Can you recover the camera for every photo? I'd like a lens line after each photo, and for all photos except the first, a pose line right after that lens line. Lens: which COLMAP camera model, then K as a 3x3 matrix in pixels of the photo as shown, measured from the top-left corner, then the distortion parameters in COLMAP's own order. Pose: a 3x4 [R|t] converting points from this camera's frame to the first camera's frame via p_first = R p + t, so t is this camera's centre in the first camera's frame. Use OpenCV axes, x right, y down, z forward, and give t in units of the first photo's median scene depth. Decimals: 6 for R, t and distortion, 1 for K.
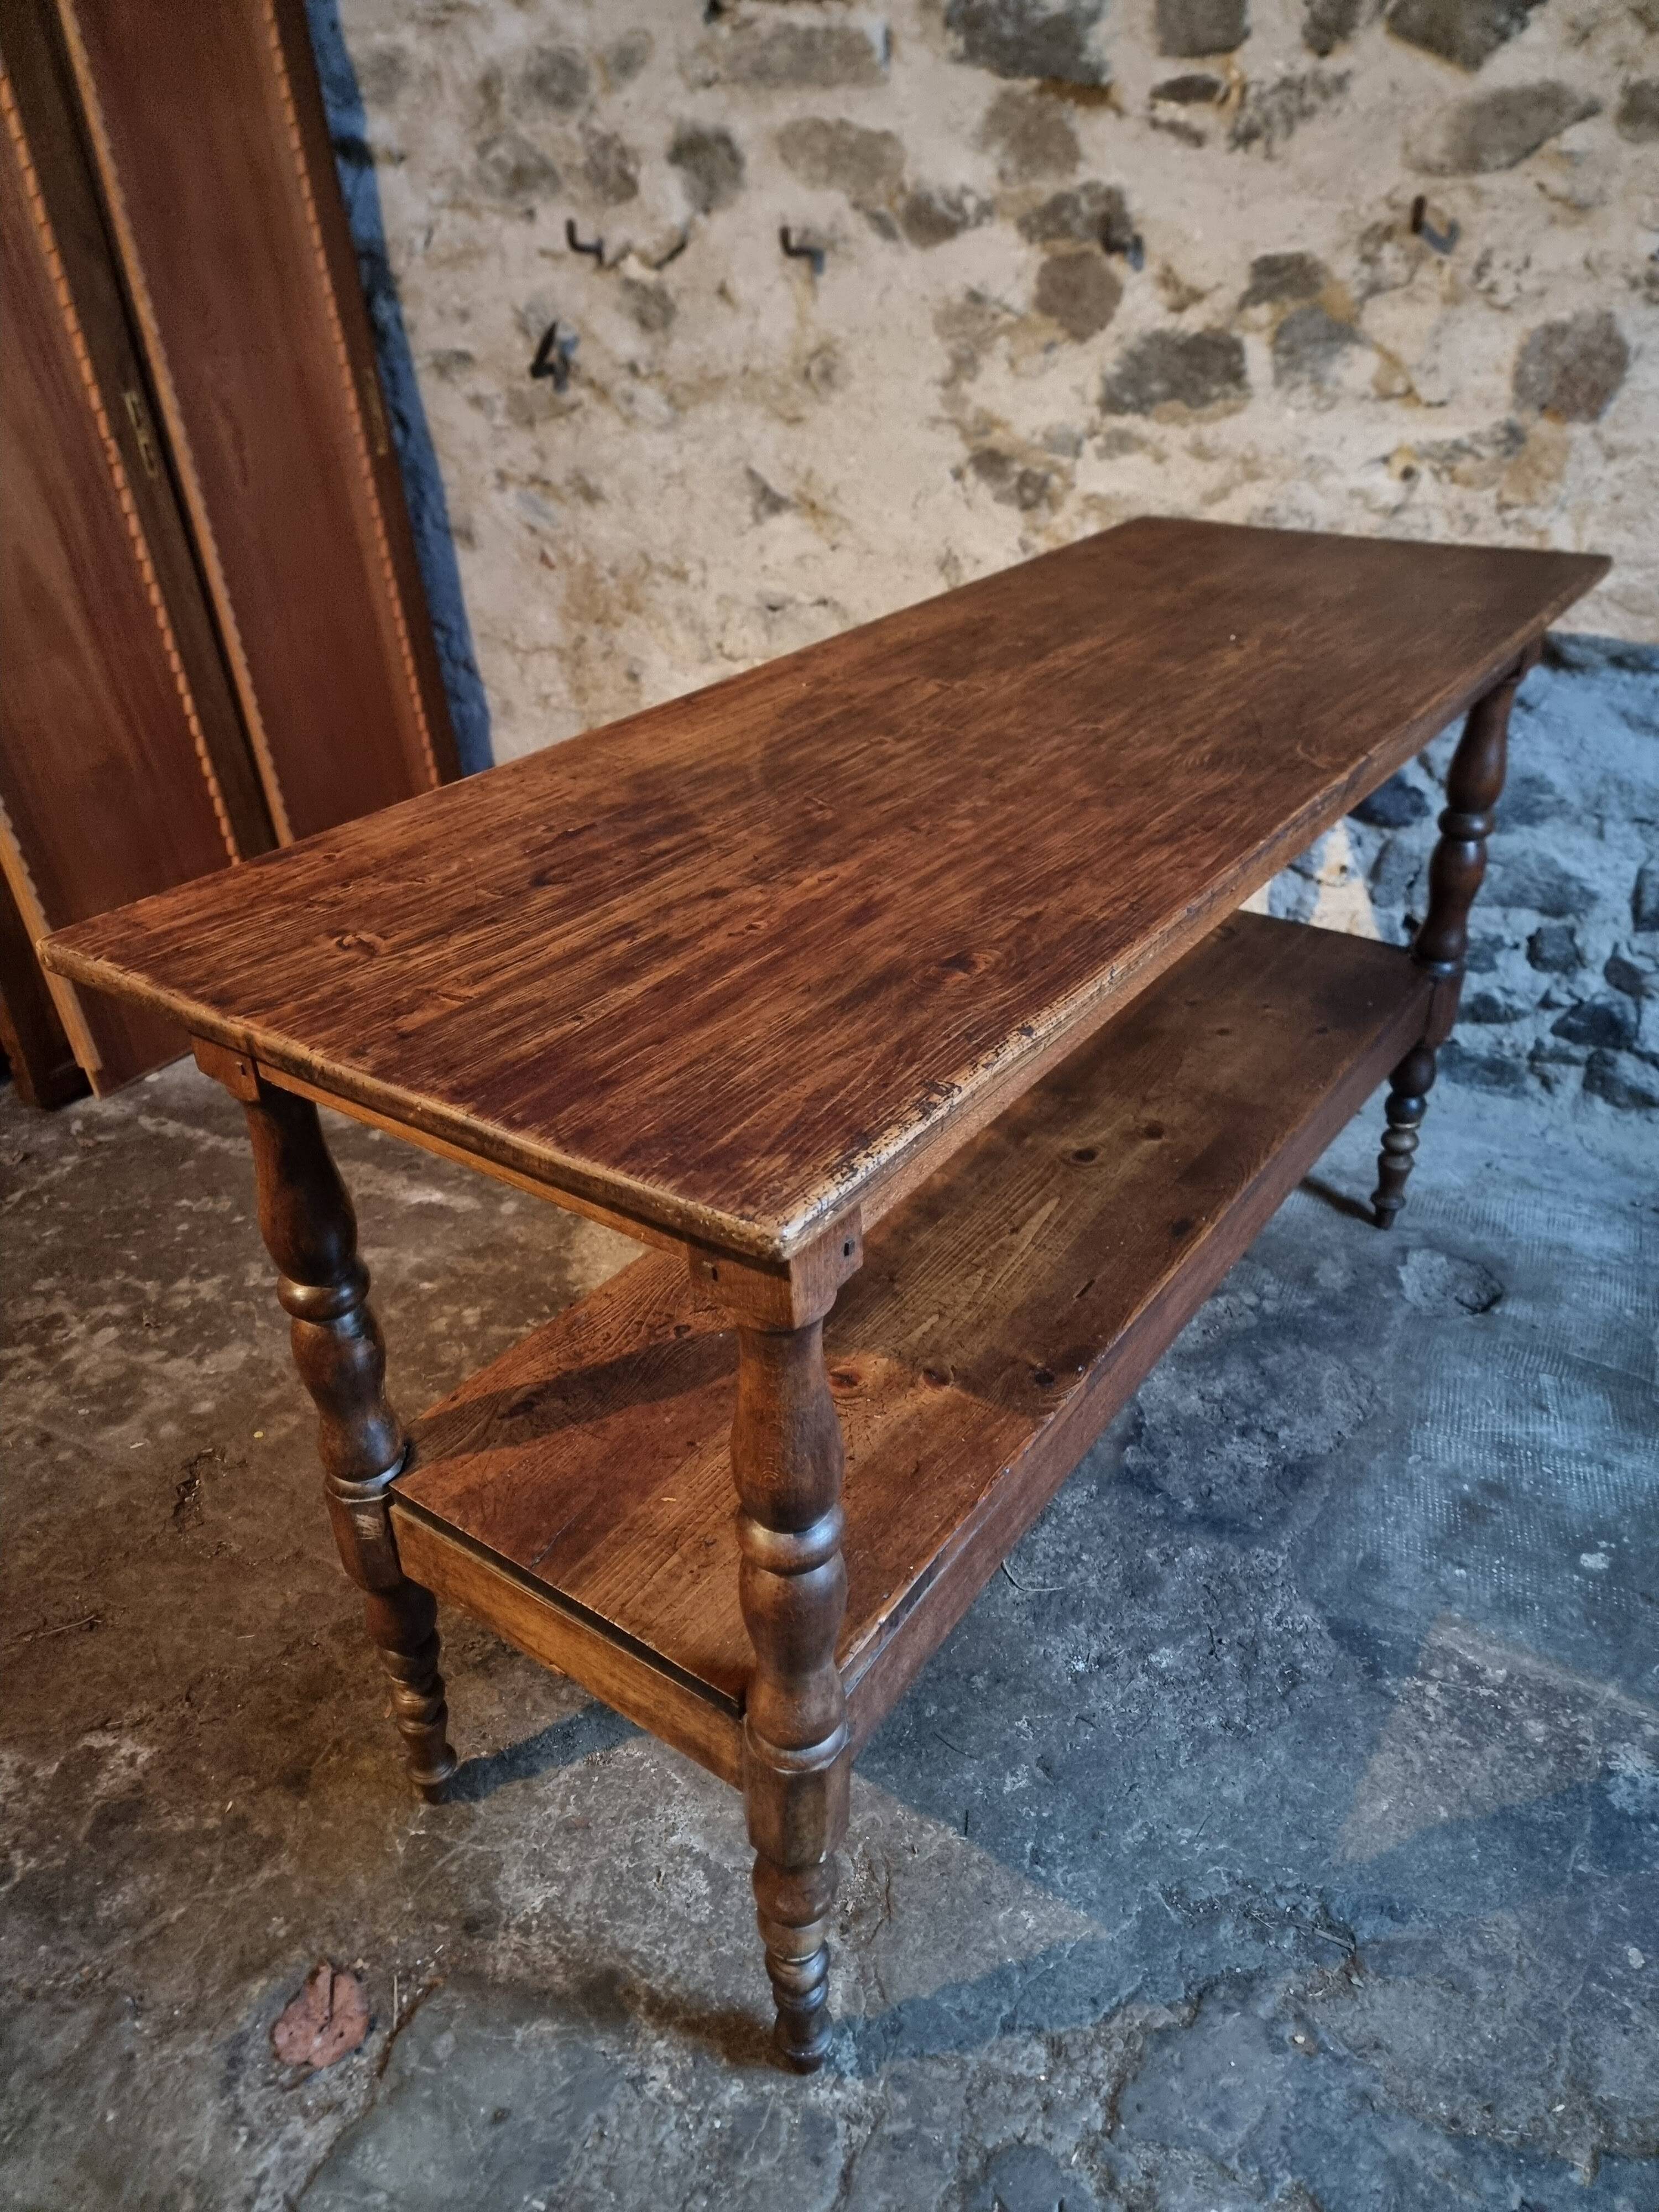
lens RADIAL K [[1514.0, 0, 827.8], [0, 1514.0, 1110.4], [0, 0, 1]] dist [0.066976, -0.059750]
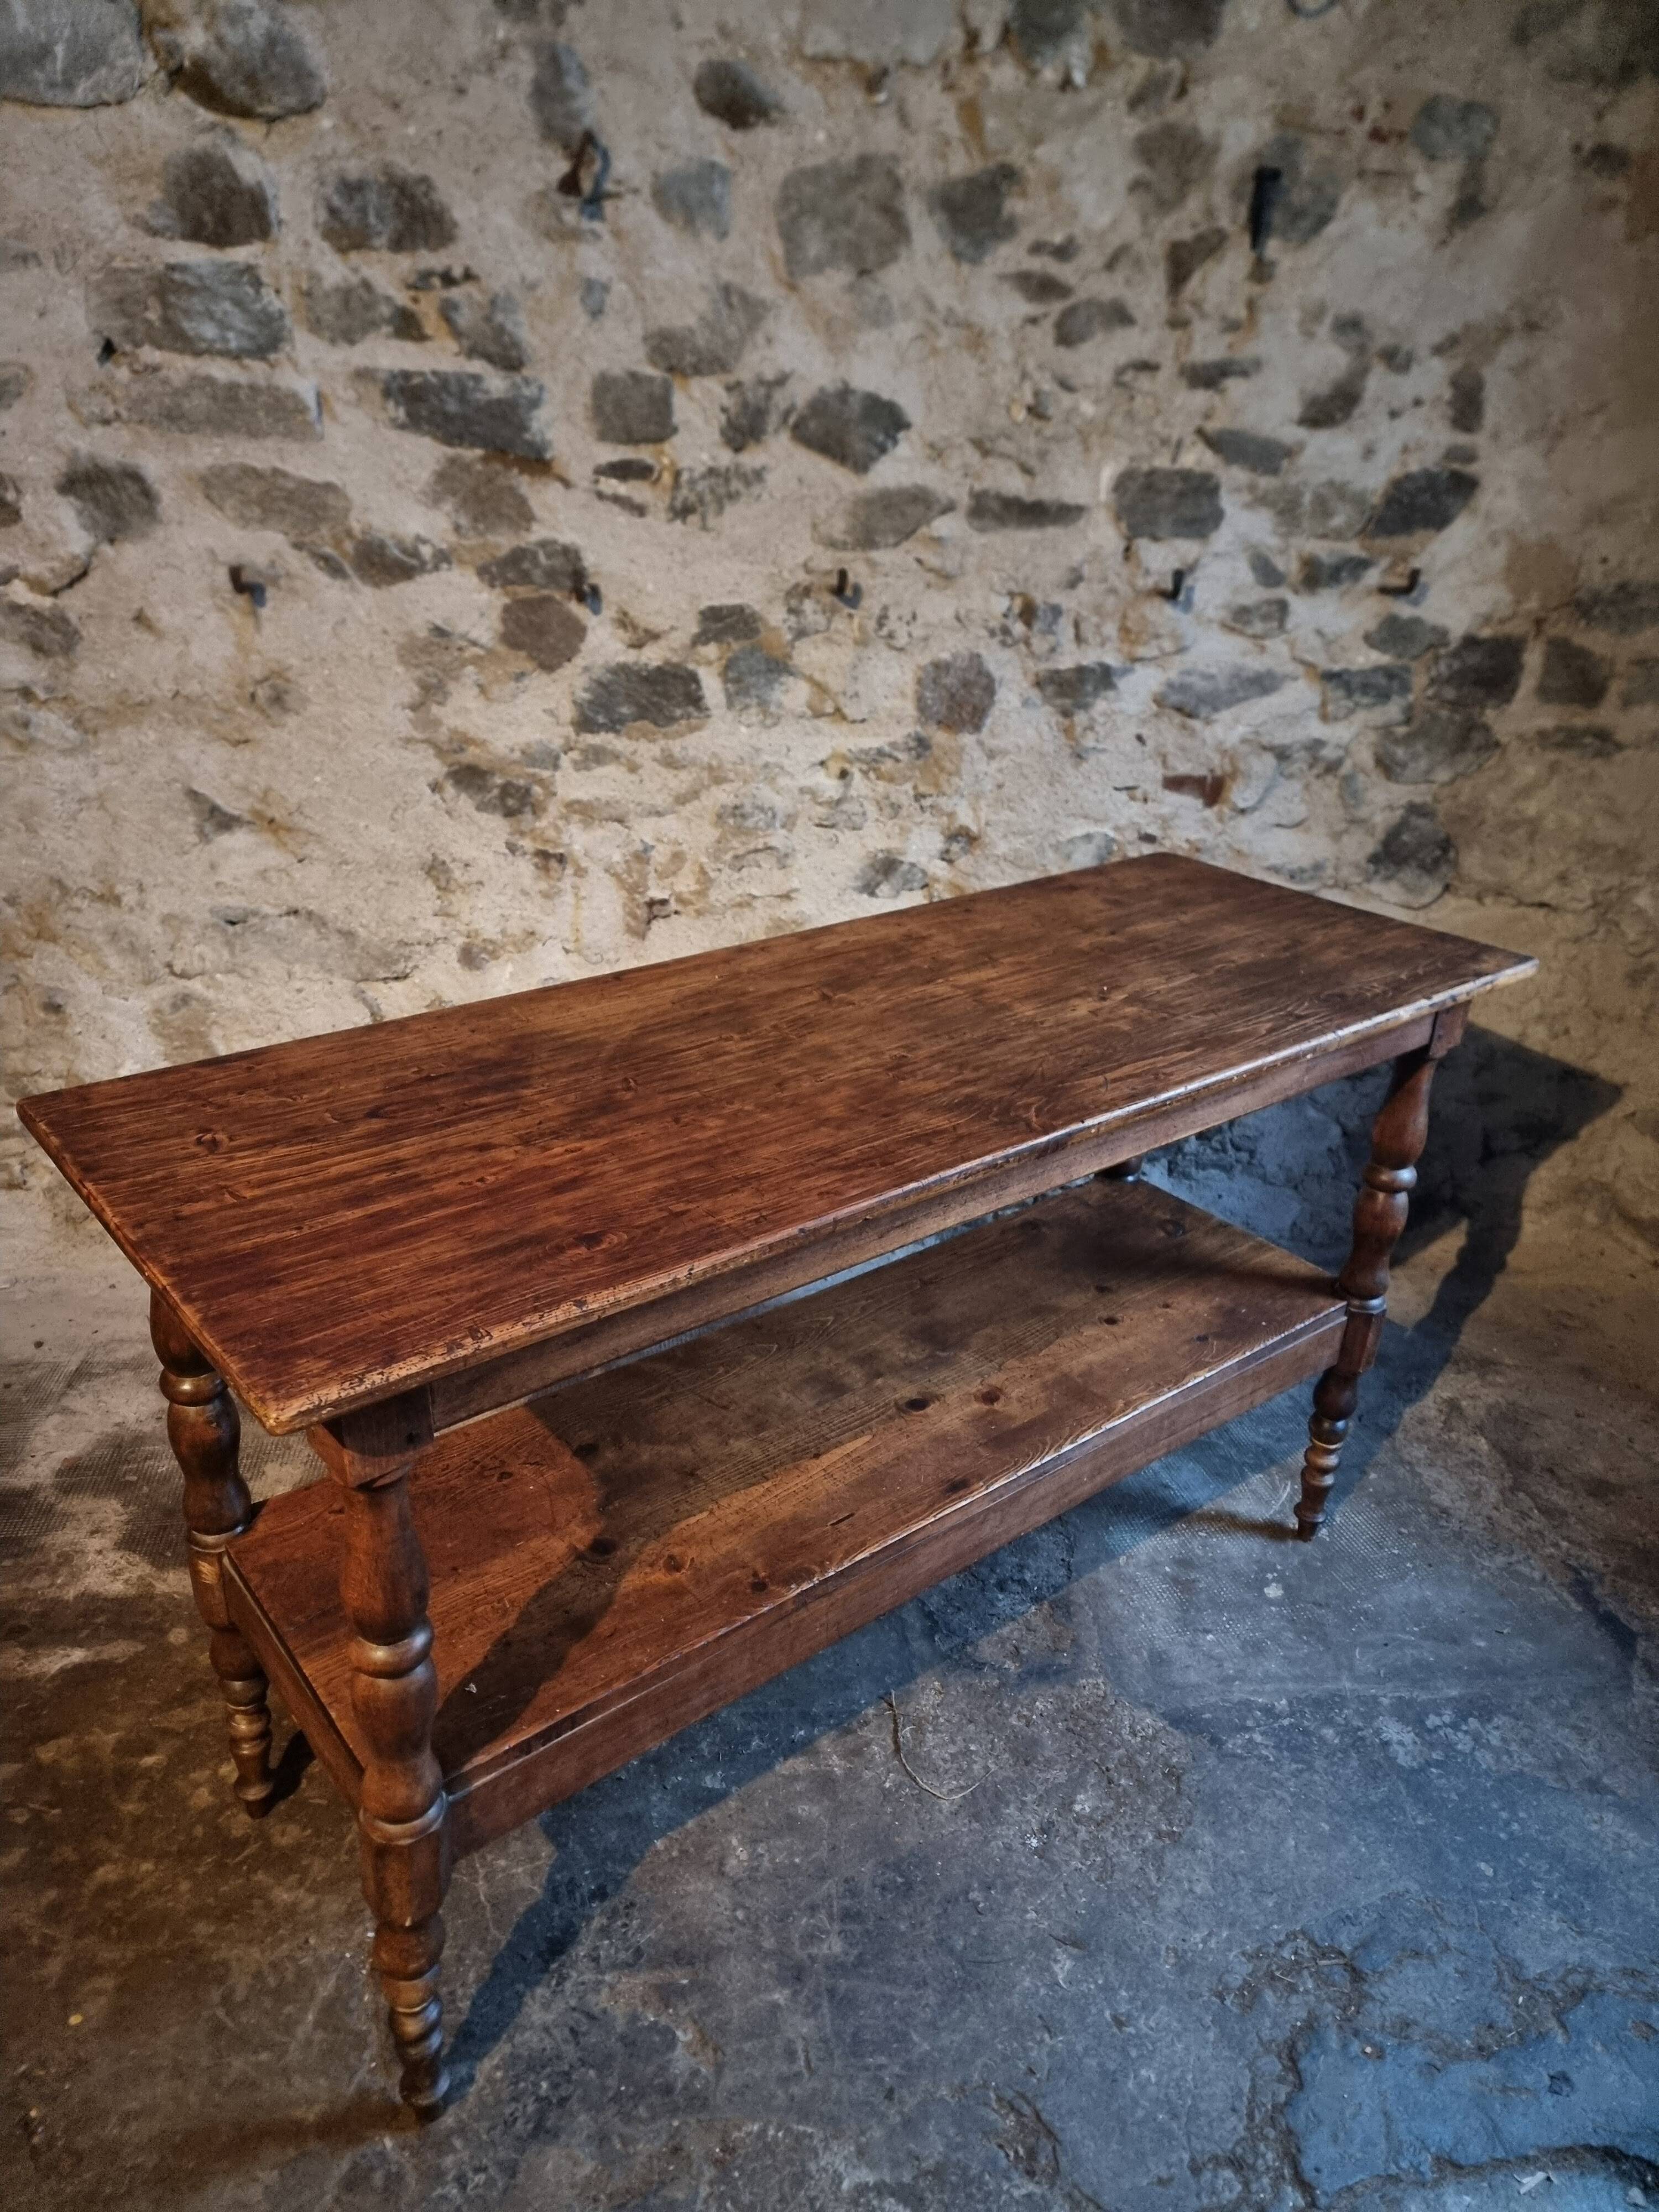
lens RADIAL K [[1514.0, 0, 789.5], [0, 1514.0, 1130.8], [0, 0, 1]] dist [0.066976, -0.059750]
pose [[0.830692, -0.196594, 0.520867, -0.343375], [0.242382, 0.969965, -0.020456, -0.123668], [-0.501201, 0.143241, 0.853393, 0.029776]]
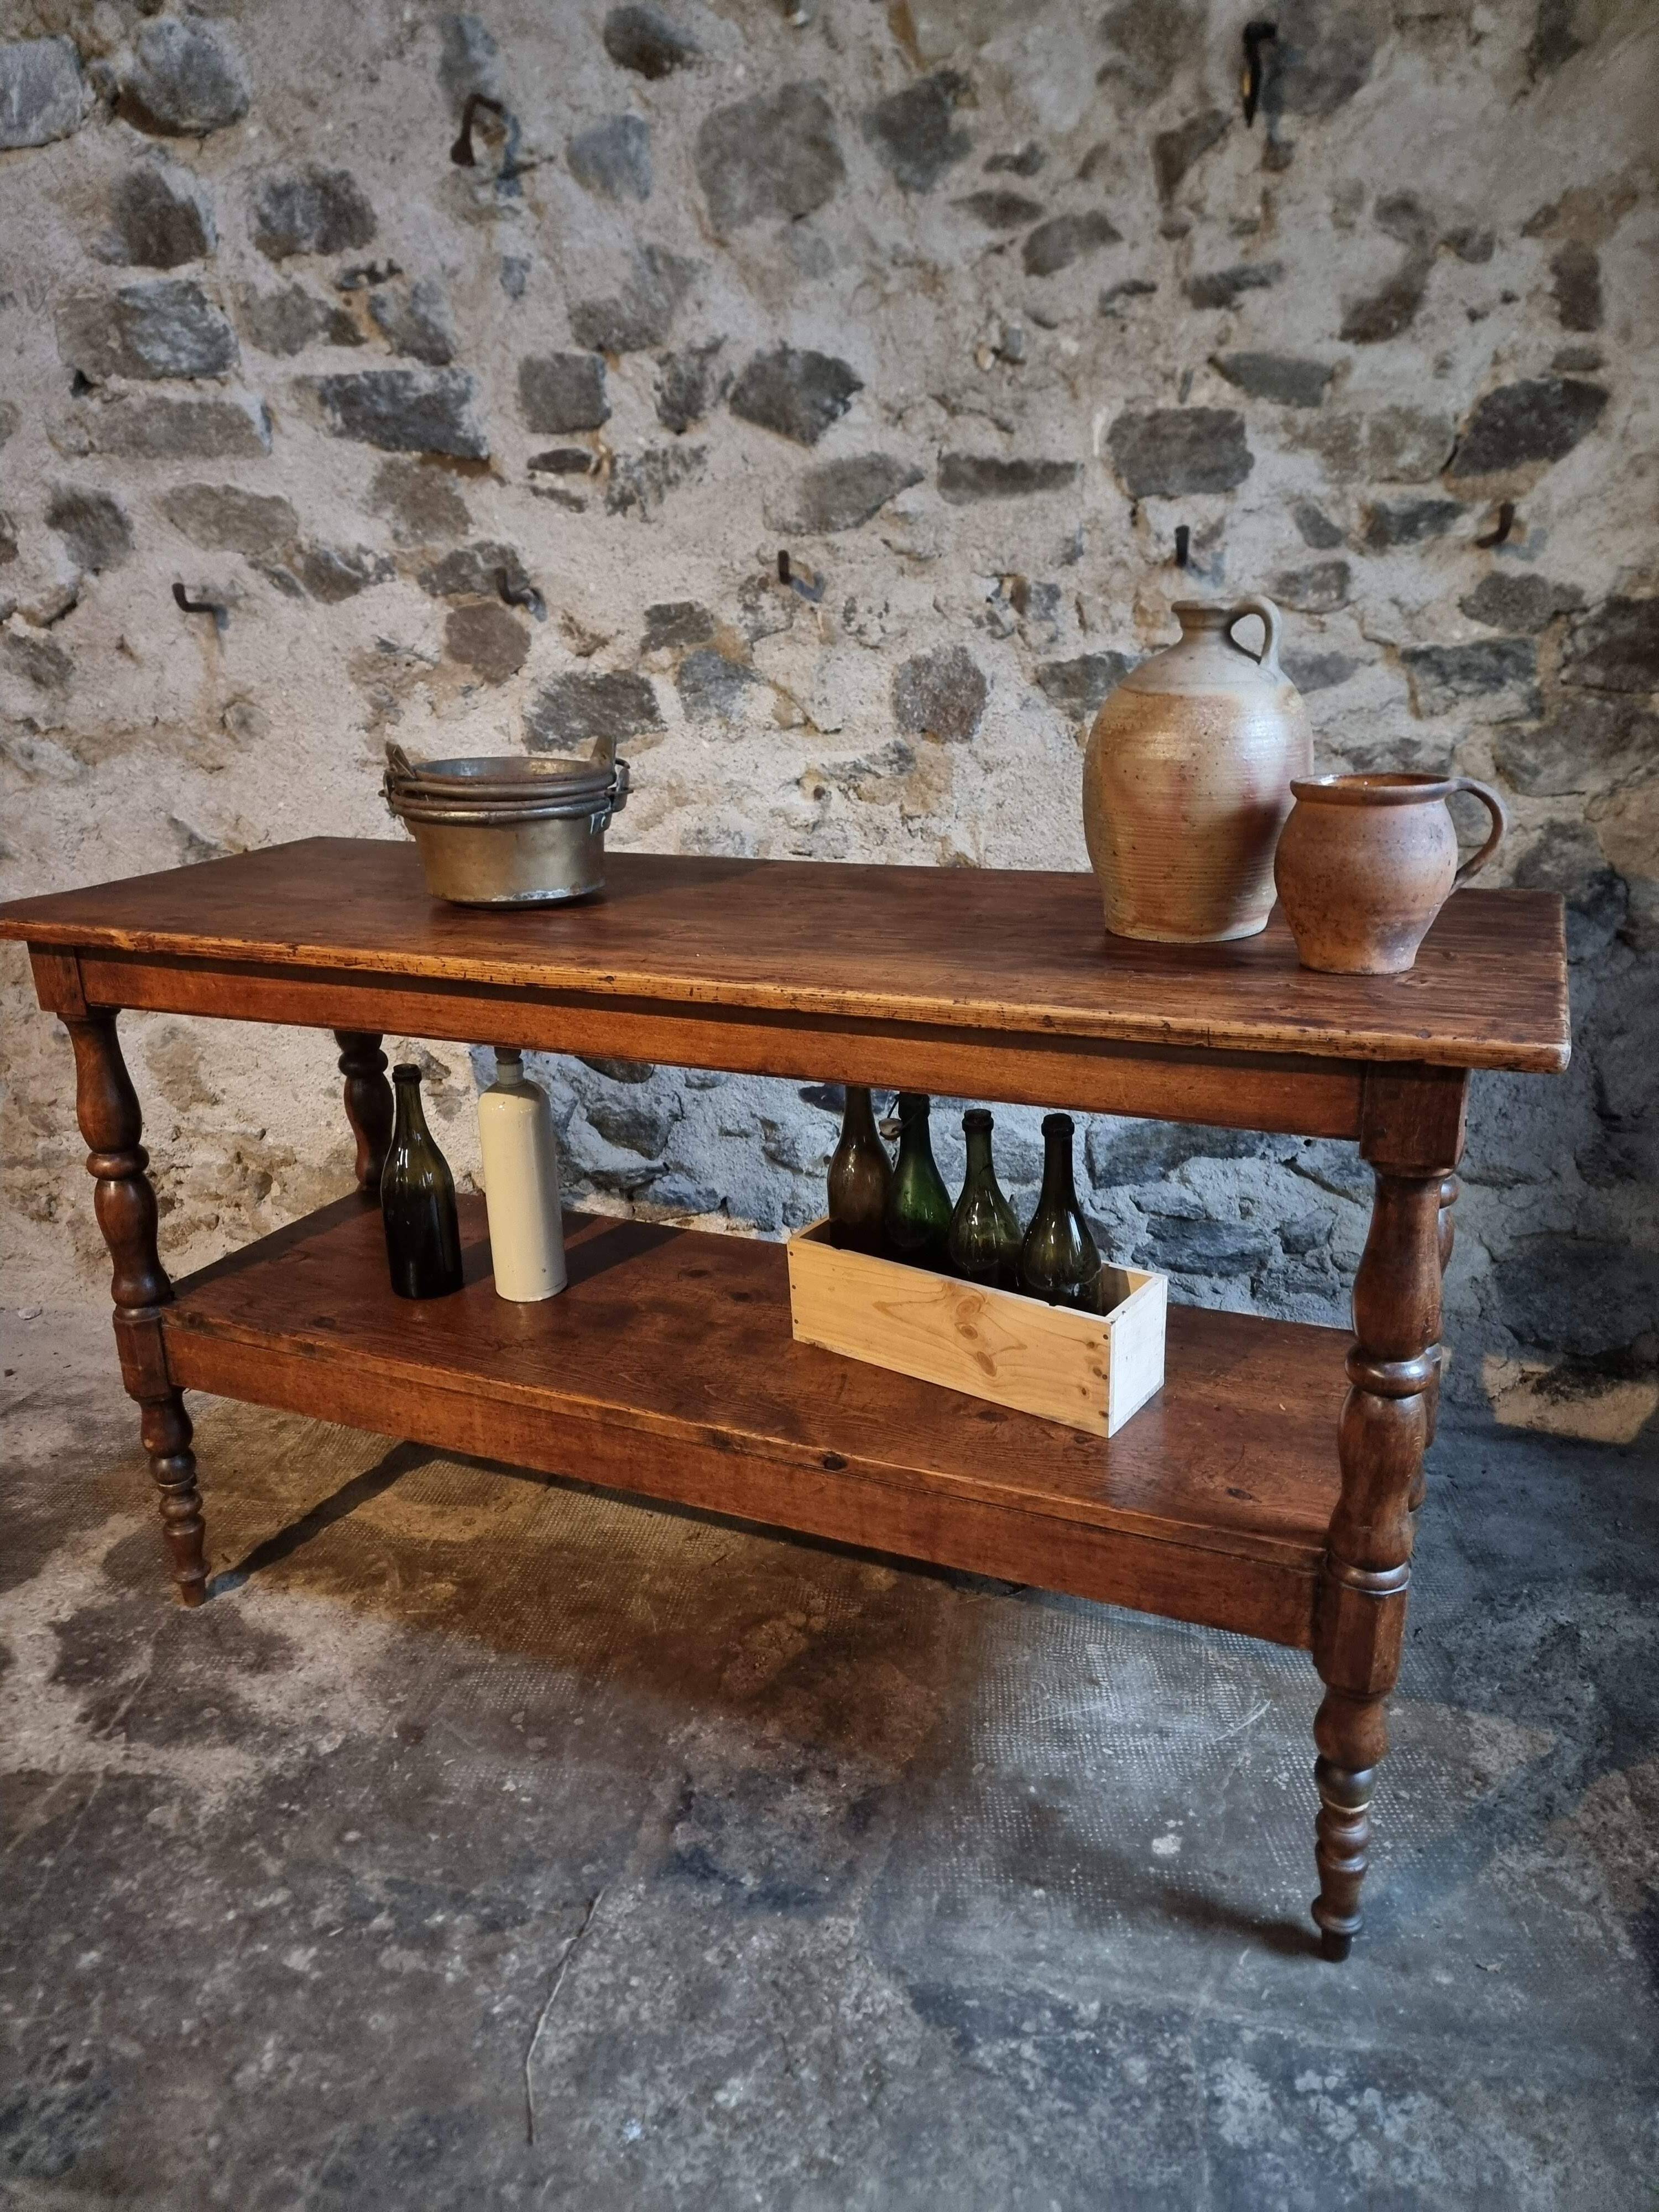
lens RADIAL K [[1514.0, 0, 811.7], [0, 1514.0, 1130.9], [0, 0, 1]] dist [0.066976, -0.059750]
pose [[0.956823, -0.101267, 0.272461, 0.061036], [0.154169, 0.971446, -0.180345, 0.002765], [-0.246419, 0.214563, 0.945114, 0.055421]]
